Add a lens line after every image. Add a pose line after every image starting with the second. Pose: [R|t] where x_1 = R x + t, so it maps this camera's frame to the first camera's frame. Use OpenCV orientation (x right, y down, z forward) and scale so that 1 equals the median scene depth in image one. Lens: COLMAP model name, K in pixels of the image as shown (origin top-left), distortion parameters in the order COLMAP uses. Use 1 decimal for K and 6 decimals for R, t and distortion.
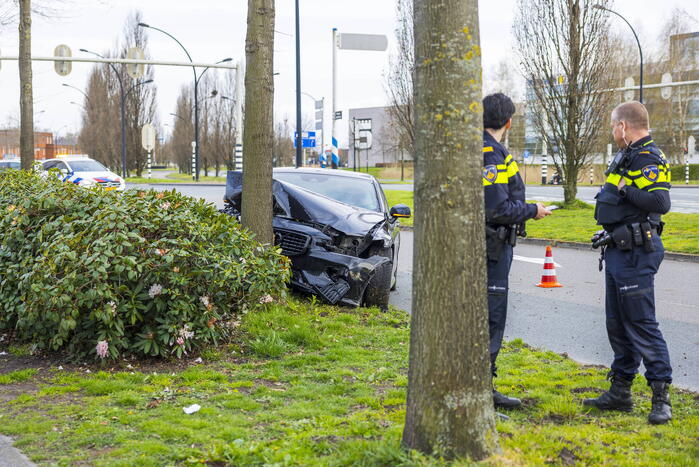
lens RADIAL K [[1241.4, 0, 349.5], [0, 1241.4, 233.5], [0, 0, 1]] dist [0.020995, -0.010347]
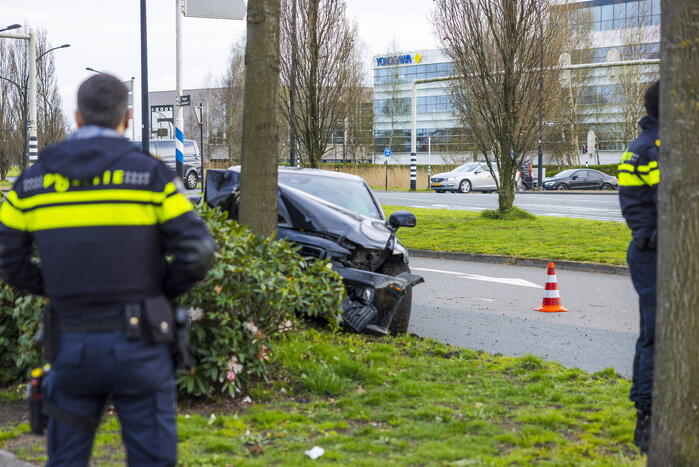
lens RADIAL K [[1594.7, 0, 390.2], [0, 1594.7, 233.4], [0, 0, 1]] dist [0.022810, 0.197021]
pose [[0.987294, -0.004097, 0.158852, -0.157412], [0.006120, 0.999906, -0.012250, 0.004813], [-0.158787, 0.013066, 0.987226, -0.042066]]
